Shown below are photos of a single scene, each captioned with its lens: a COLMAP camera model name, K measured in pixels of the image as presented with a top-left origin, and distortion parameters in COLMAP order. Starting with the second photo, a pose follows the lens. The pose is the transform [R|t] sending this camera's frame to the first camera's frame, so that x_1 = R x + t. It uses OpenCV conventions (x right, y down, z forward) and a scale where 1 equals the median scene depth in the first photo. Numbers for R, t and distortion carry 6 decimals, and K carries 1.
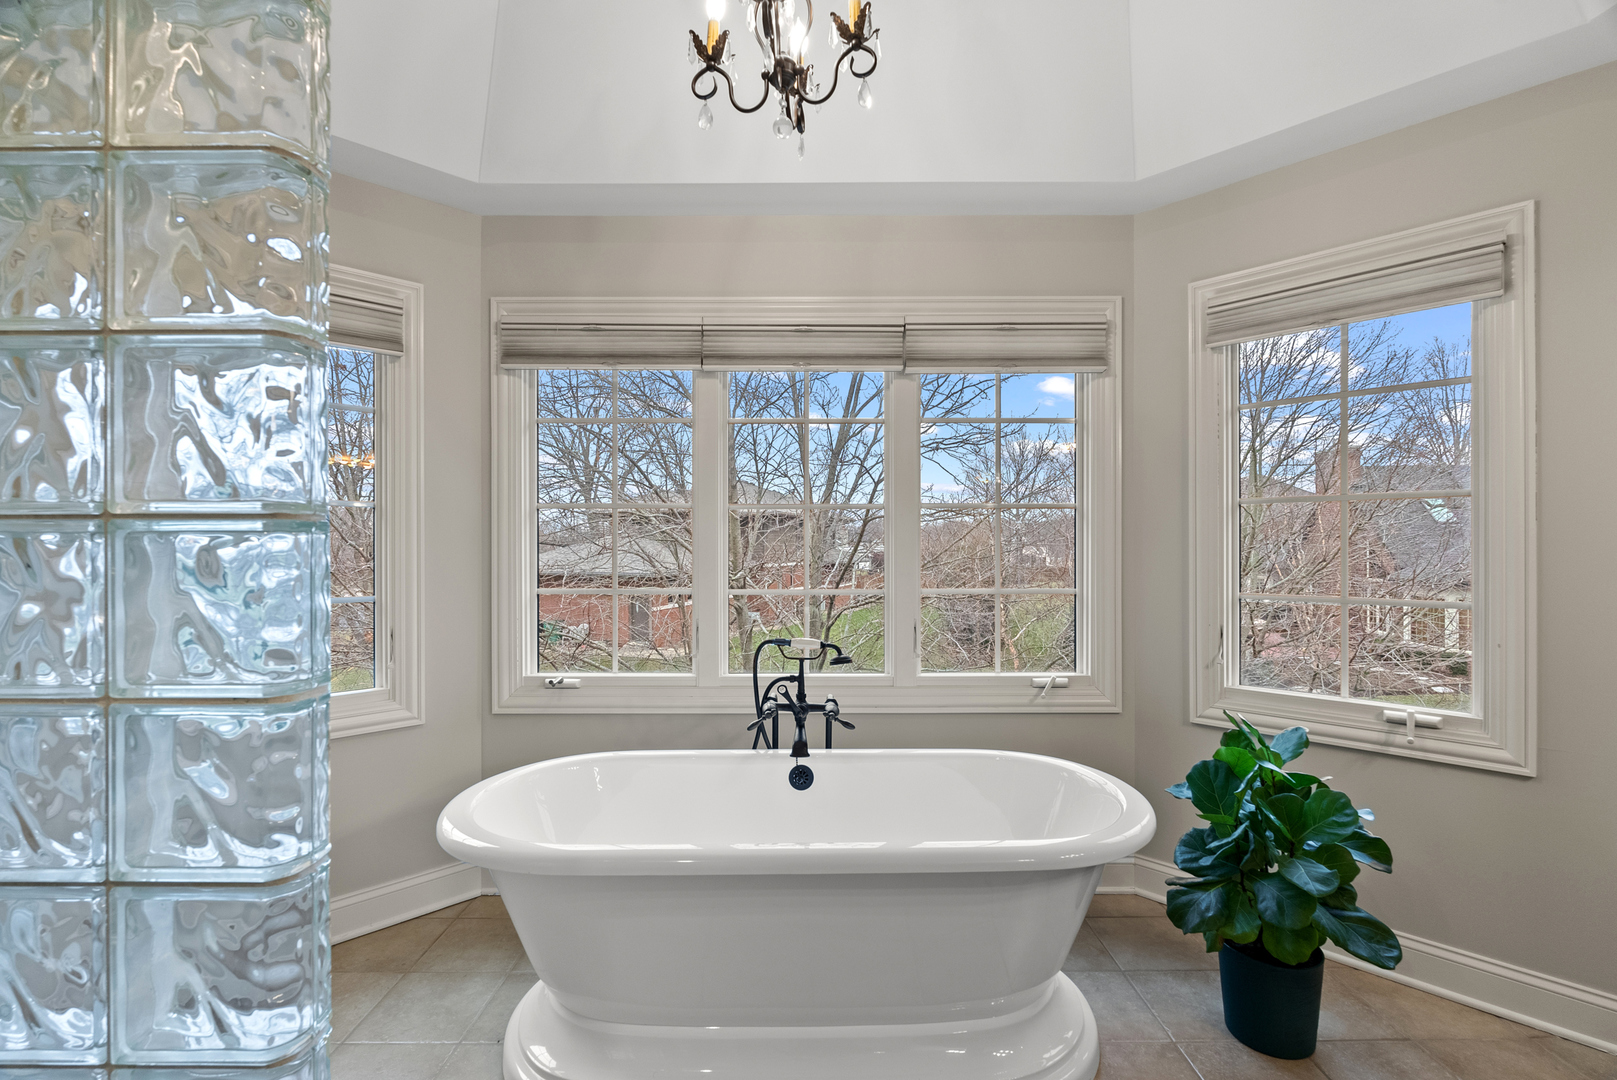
lens RADIAL K [[722.9, 0, 811.4], [0, 722.9, 536.3], [0, 0, 1]] dist [0.000181, 0.000012]
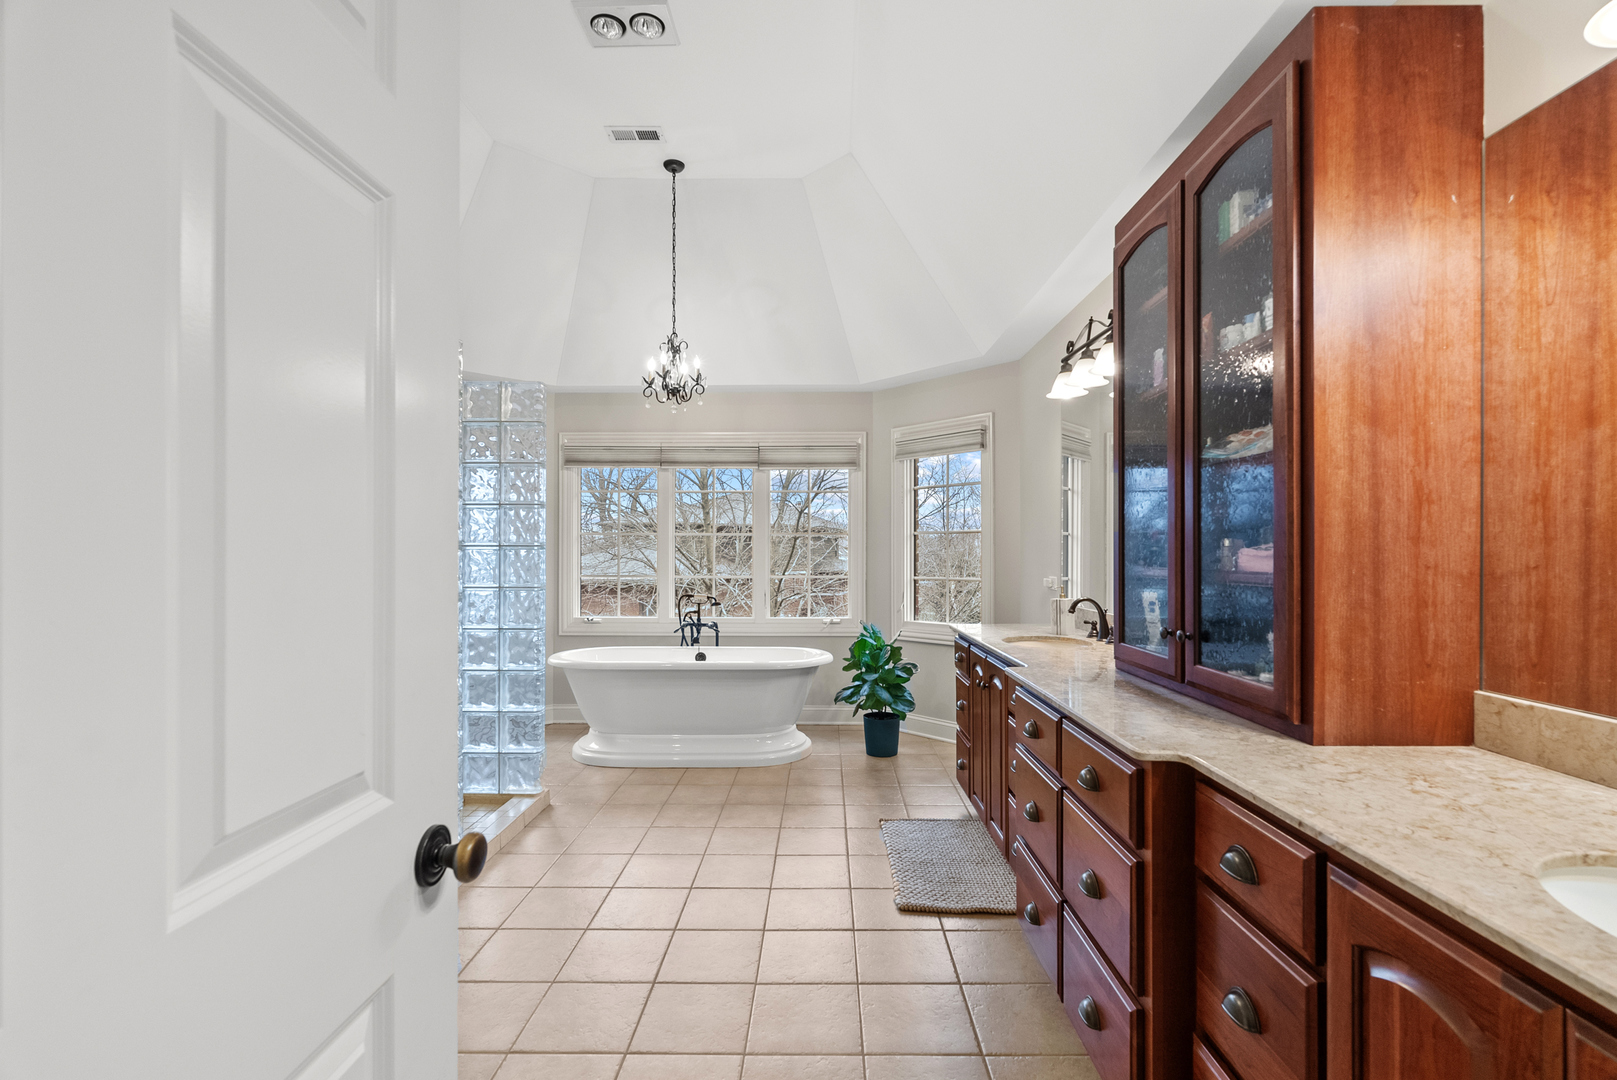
lens RADIAL K [[722.9, 0, 806.6], [0, 722.9, 545.6], [0, 0, 1]] dist [0.000181, 0.000012]
pose [[0.999707, 0.001416, -0.024177, 0.342993], [-0.001632, 0.999959, -0.008917, 0.007047], [0.024163, 0.008954, 0.999668, -1.146750]]
